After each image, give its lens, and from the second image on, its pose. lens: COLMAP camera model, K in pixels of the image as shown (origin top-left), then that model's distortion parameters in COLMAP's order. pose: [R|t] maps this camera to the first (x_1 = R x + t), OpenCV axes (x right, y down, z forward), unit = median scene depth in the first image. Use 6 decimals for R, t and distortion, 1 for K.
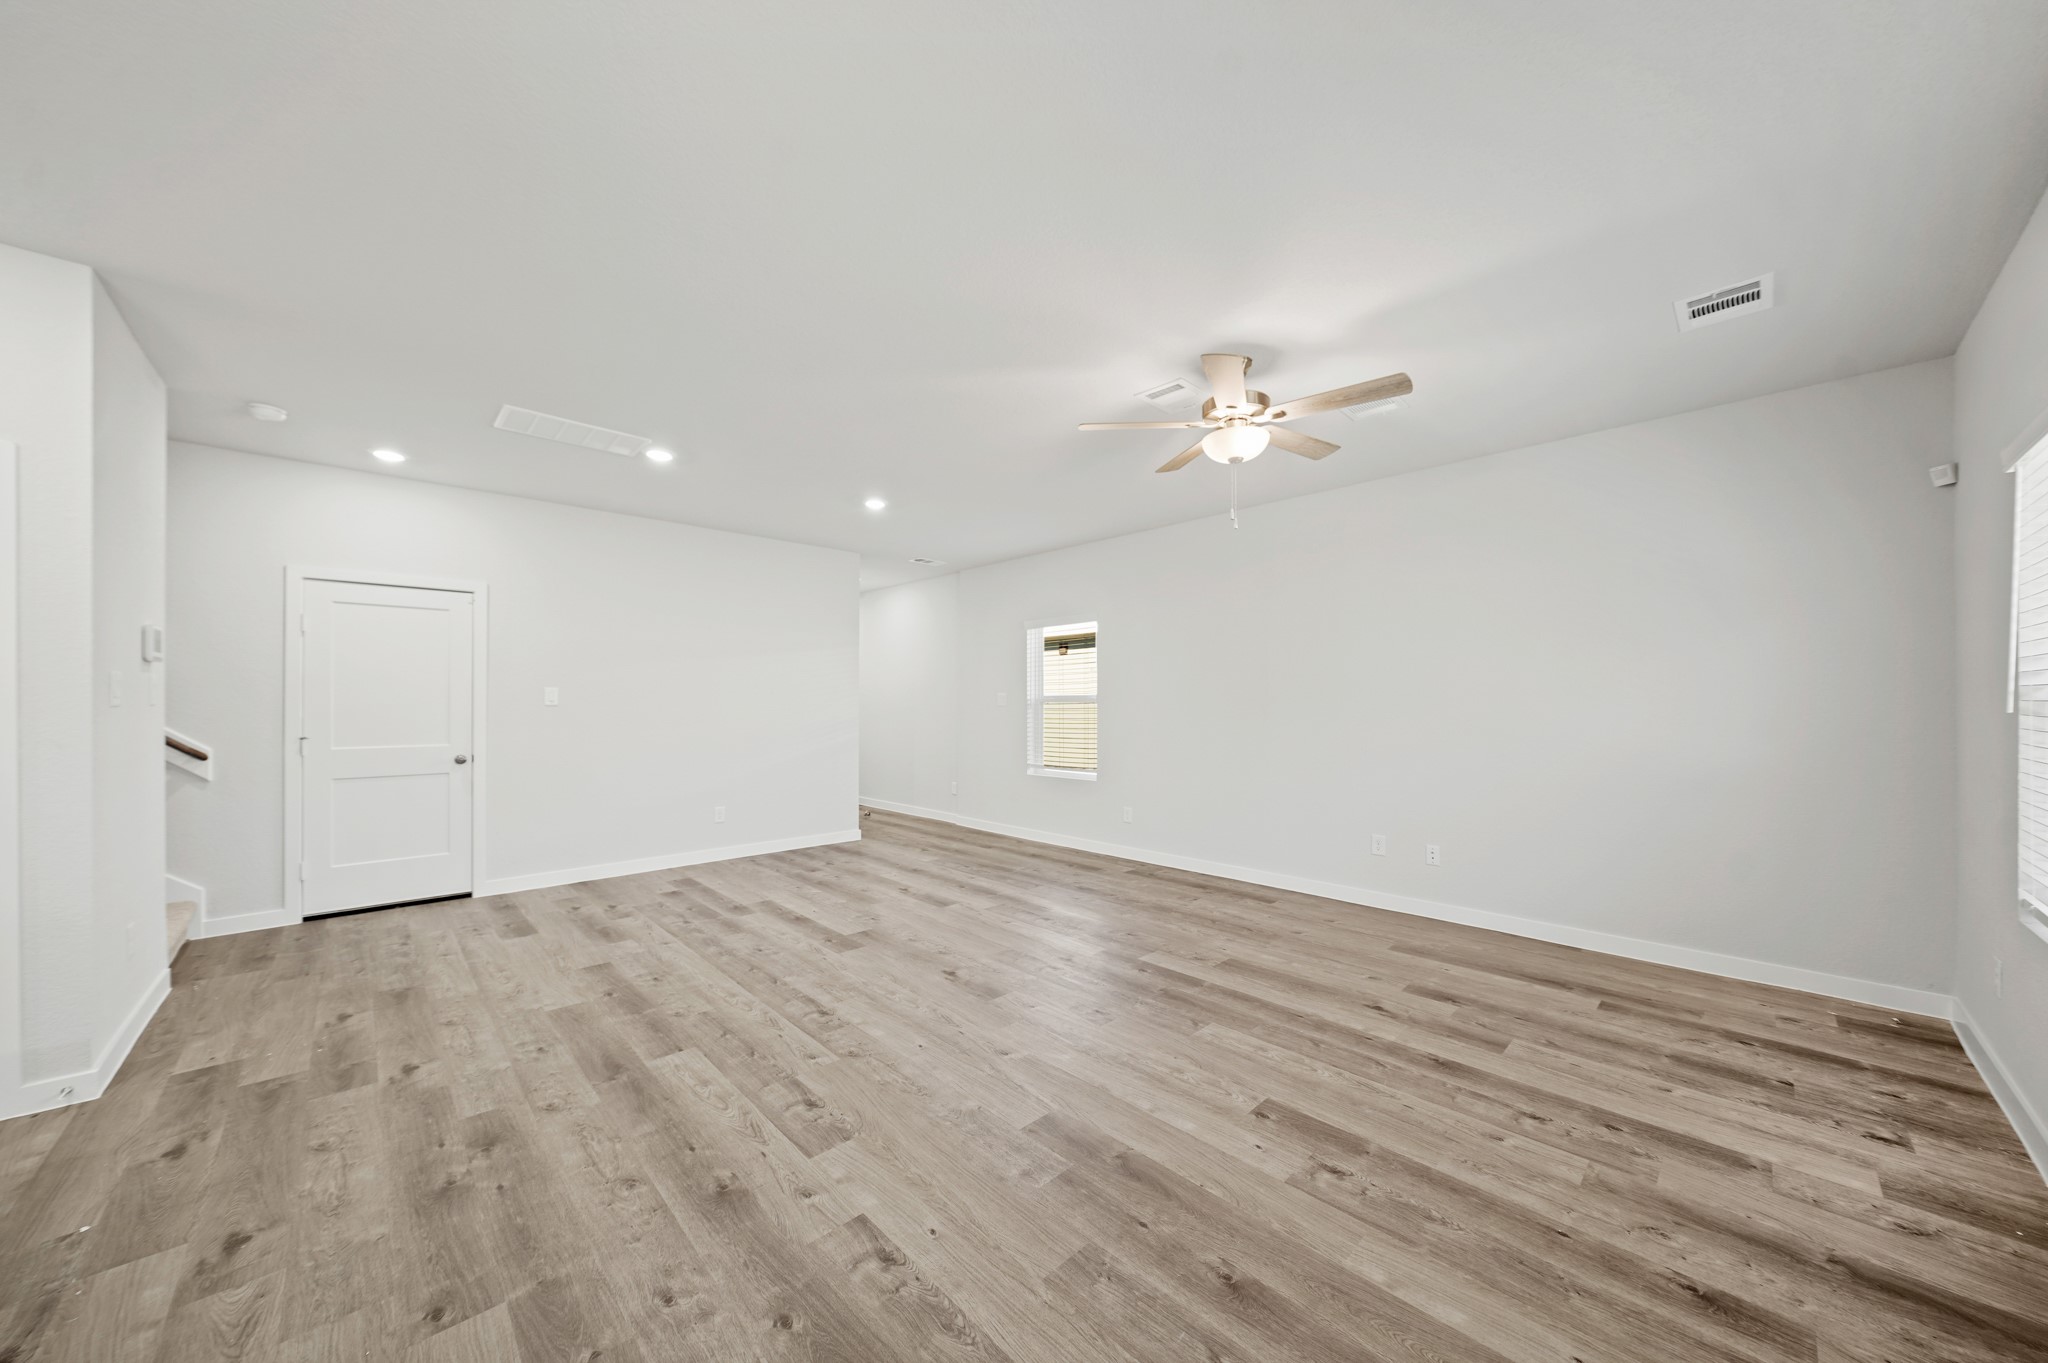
lens RADIAL K [[707.6, 0, 1021.0], [0, 707.6, 698.0], [0, 0, 1]] dist [-0.004959, -0.000062]
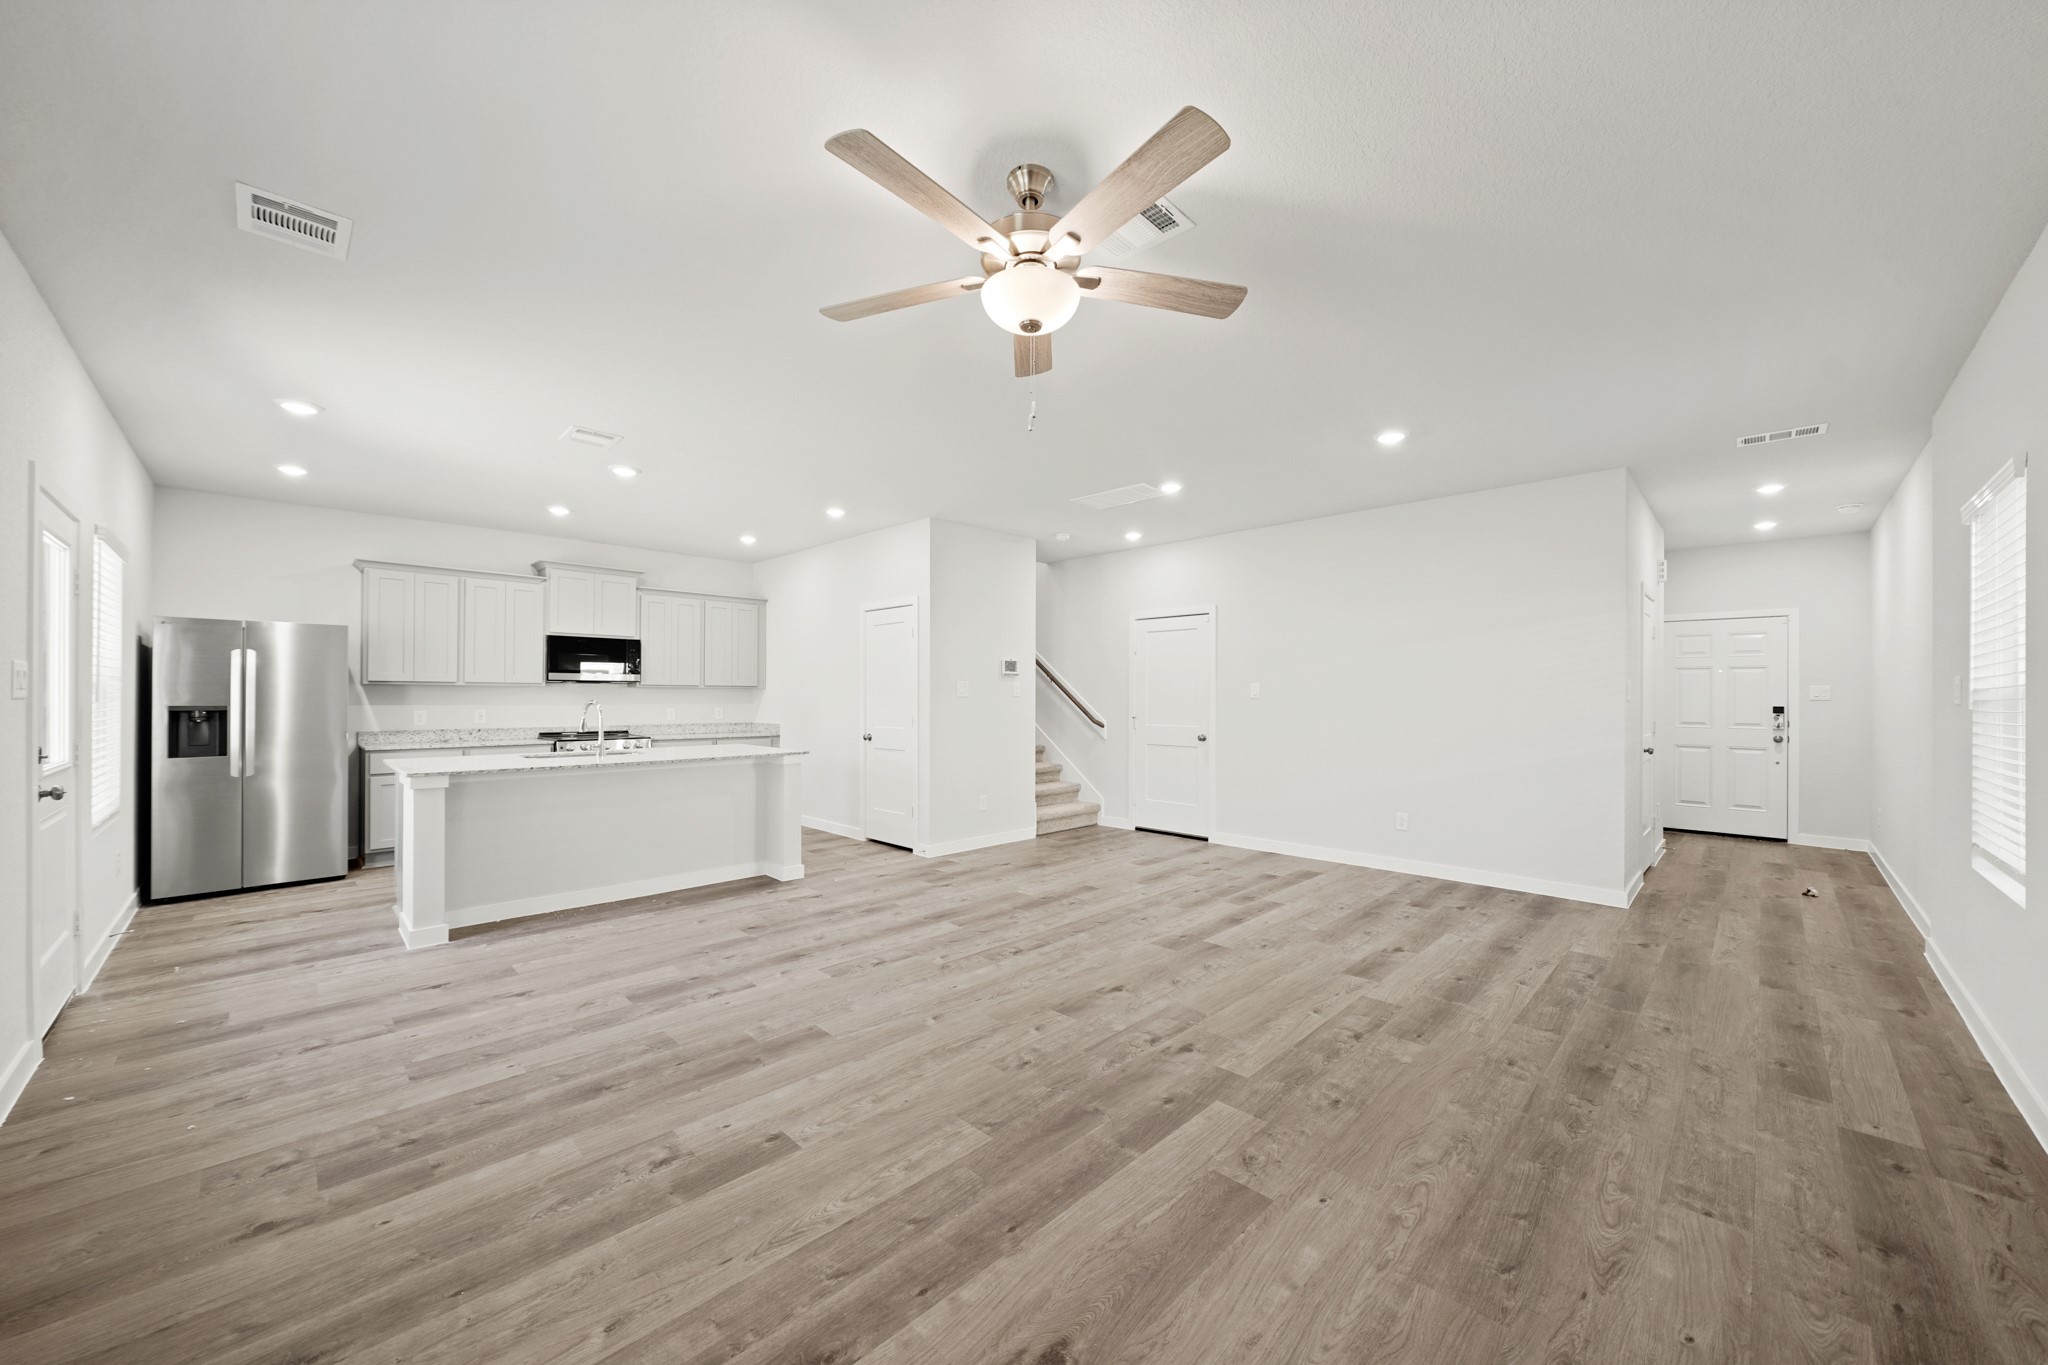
lens RADIAL K [[747.4, 0, 1022.3], [0, 747.4, 691.9], [0, 0, 1]] dist [-0.002134, -0.000247]
pose [[0.025916, -0.004839, -0.999652, 0.987427], [0.004752, 0.999978, -0.004718, 0.006437], [0.999653, -0.004628, 0.025938, 0.964069]]
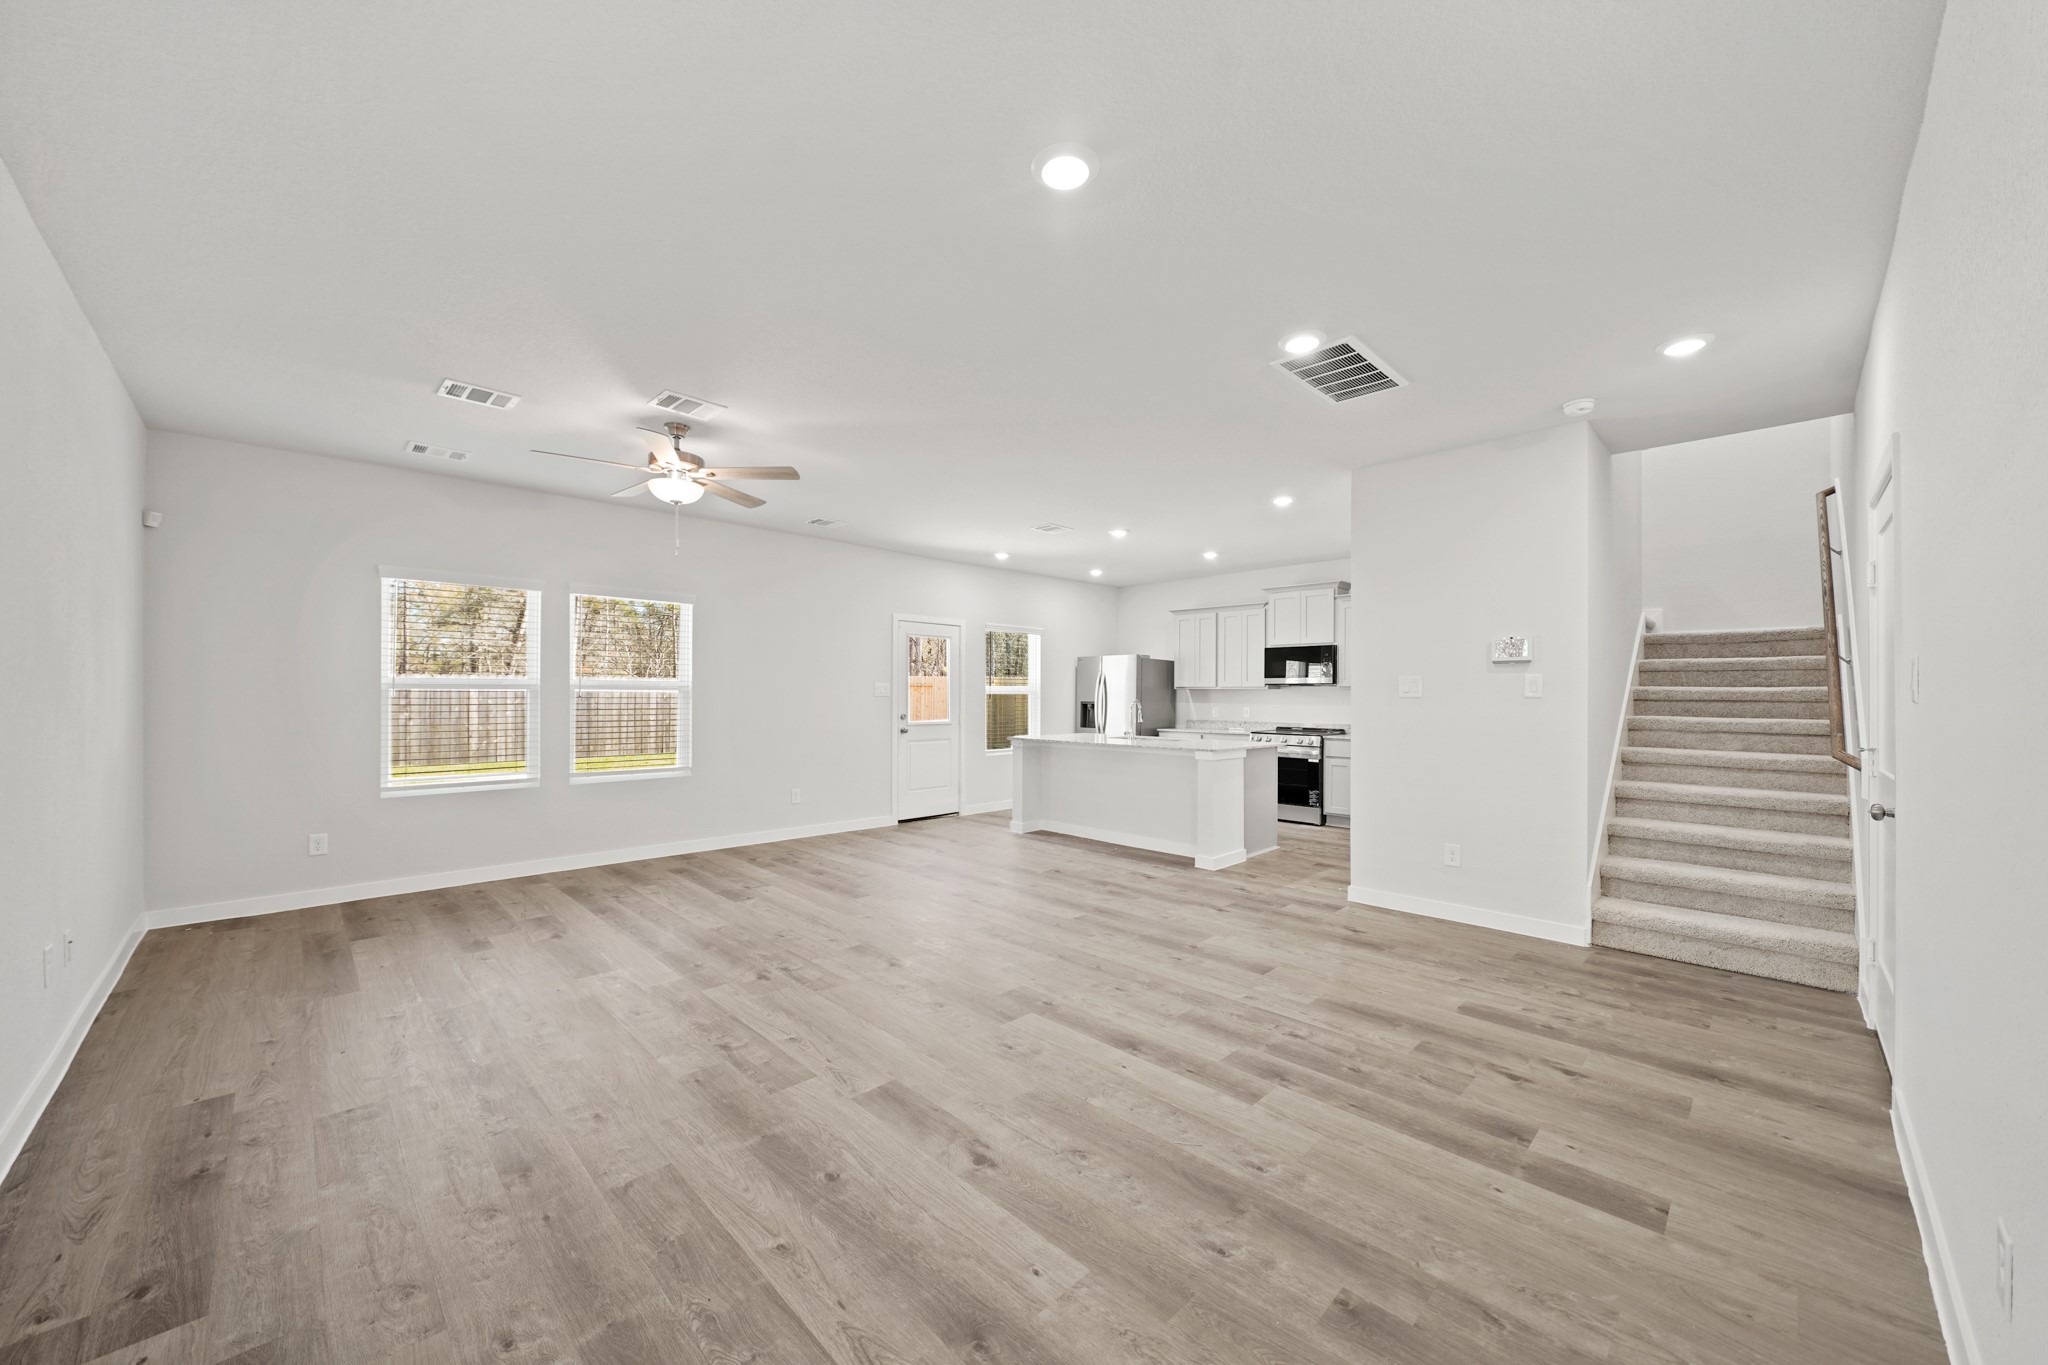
lens RADIAL K [[747.4, 0, 1022.3], [0, 747.4, 691.9], [0, 0, 1]] dist [-0.002134, -0.000247]
pose [[-0.999828, -0.002831, -0.018326, -0.293710], [-0.002598, 0.999916, -0.012710, 0.020091], [0.018360, -0.012660, -0.999751, 2.330291]]
